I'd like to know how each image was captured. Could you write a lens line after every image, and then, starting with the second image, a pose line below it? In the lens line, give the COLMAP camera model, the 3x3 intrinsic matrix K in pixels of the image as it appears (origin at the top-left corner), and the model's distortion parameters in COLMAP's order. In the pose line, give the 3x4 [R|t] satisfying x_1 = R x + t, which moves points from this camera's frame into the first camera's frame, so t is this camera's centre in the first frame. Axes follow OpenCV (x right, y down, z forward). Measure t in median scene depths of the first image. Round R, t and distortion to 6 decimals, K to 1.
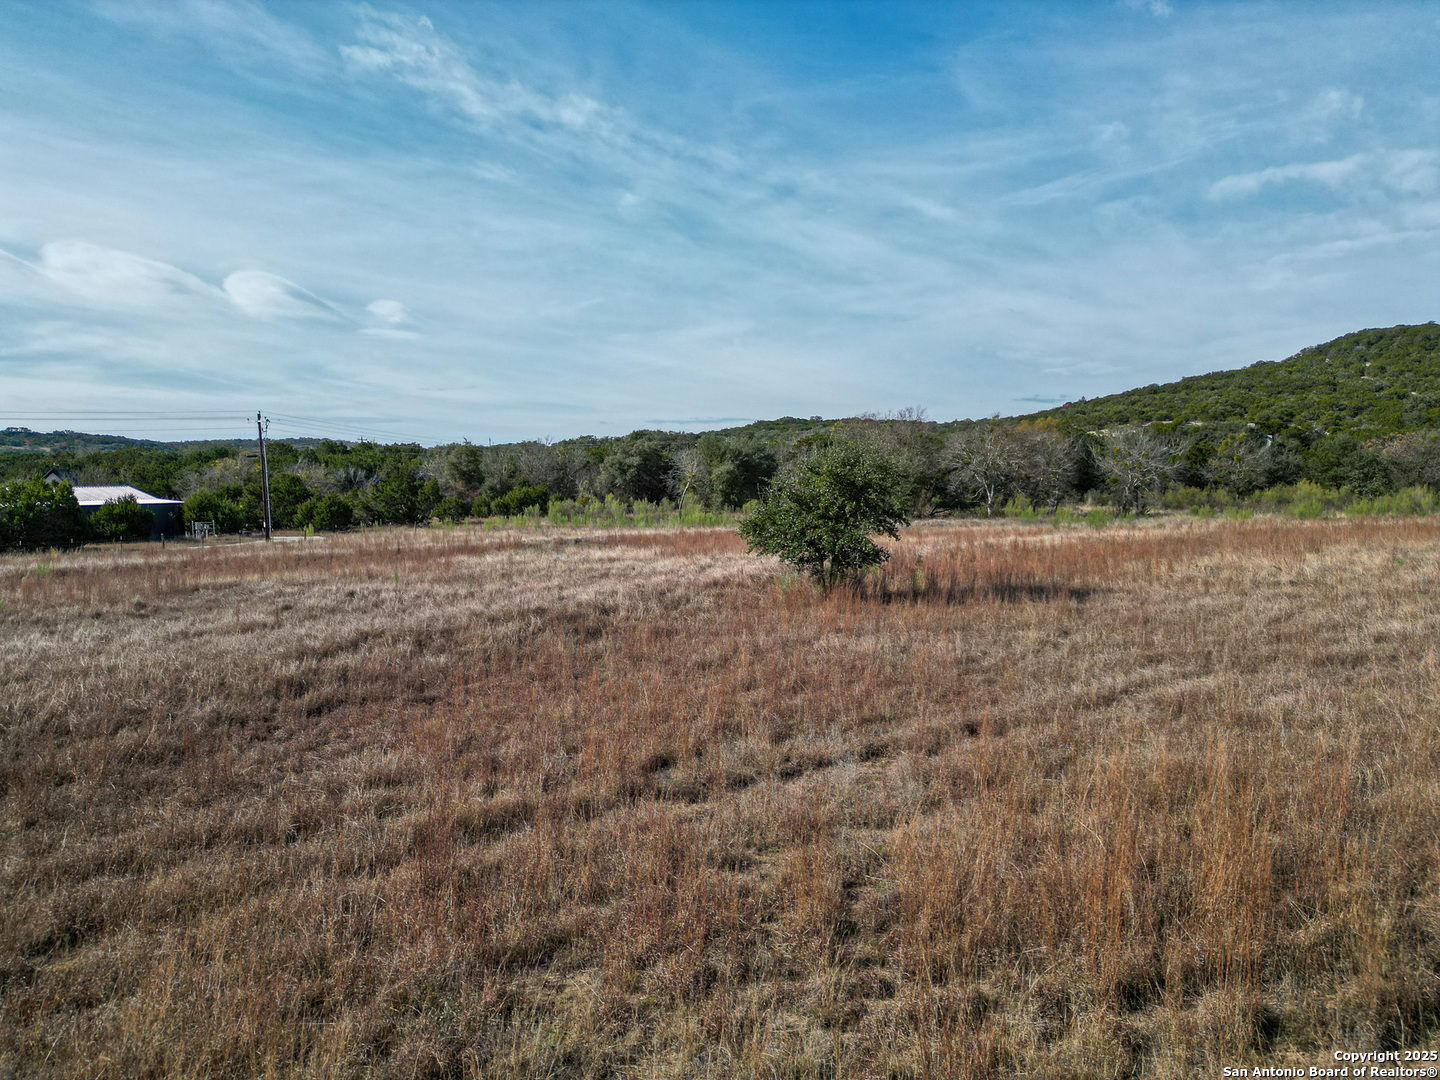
lens RADIAL K [[1000.8, 0, 745.7], [0, 1000.8, 499.9], [0, 0, 1]] dist [0.052067, -0.017981]
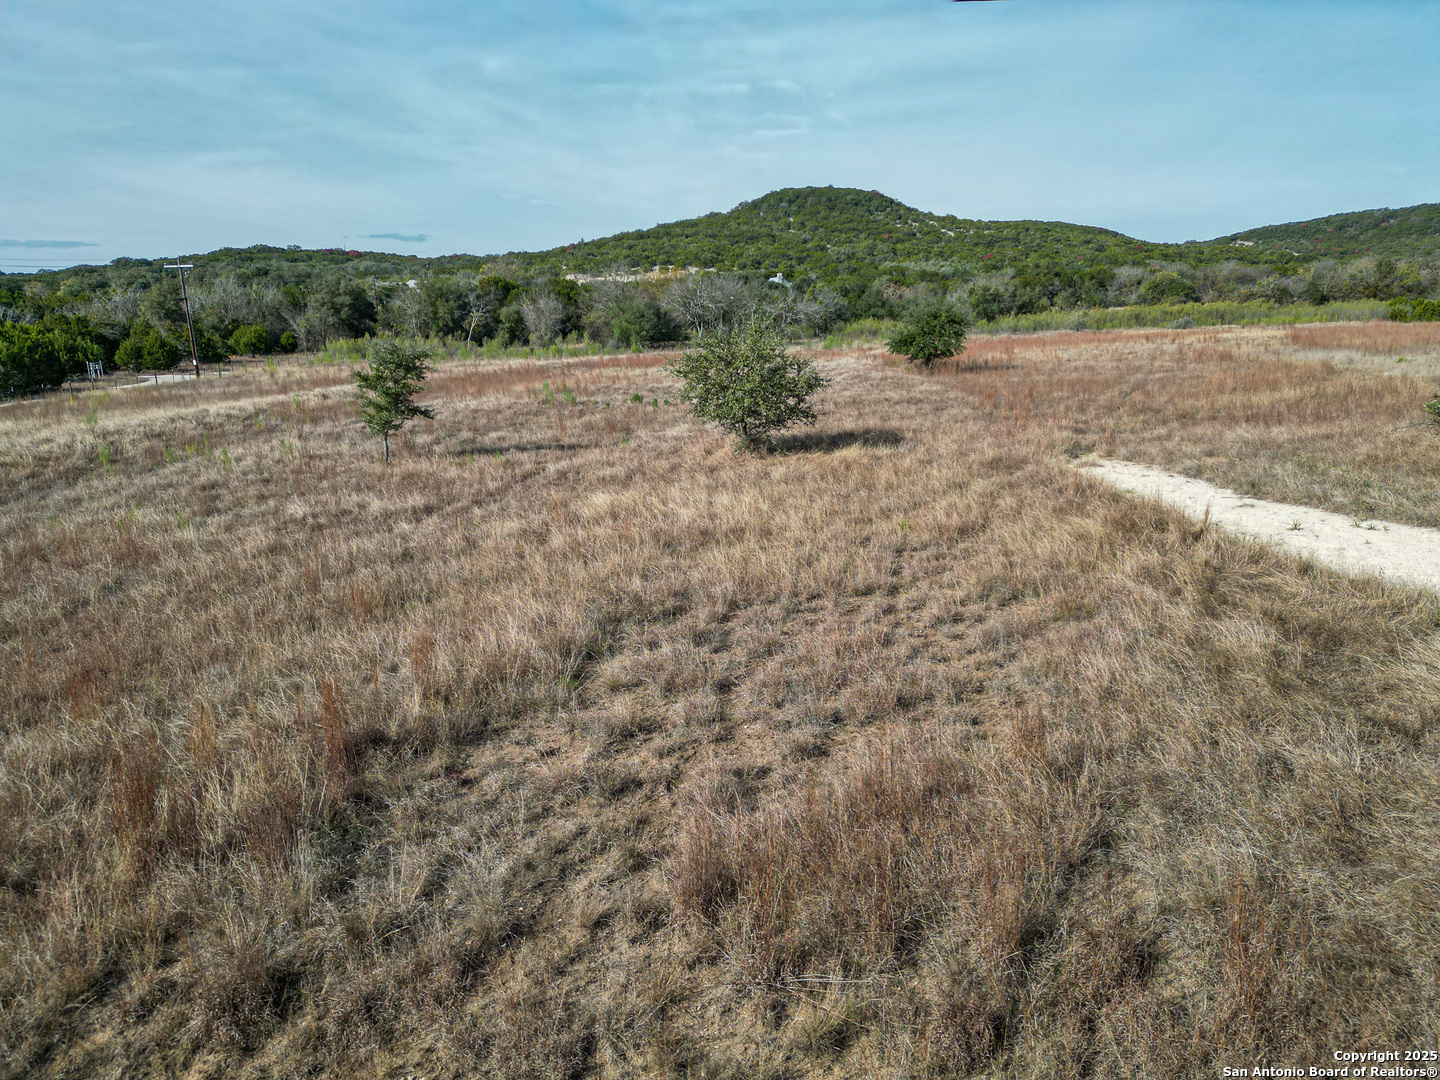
lens RADIAL K [[1000.8, 0, 735.8], [0, 1000.8, 536.2], [0, 0, 1]] dist [0.052067, -0.017981]
pose [[0.859219, -0.114229, 0.498692, -0.098688], [0.016350, 0.980388, 0.196395, 0.000723], [-0.511346, -0.160593, 0.844236, -0.045932]]
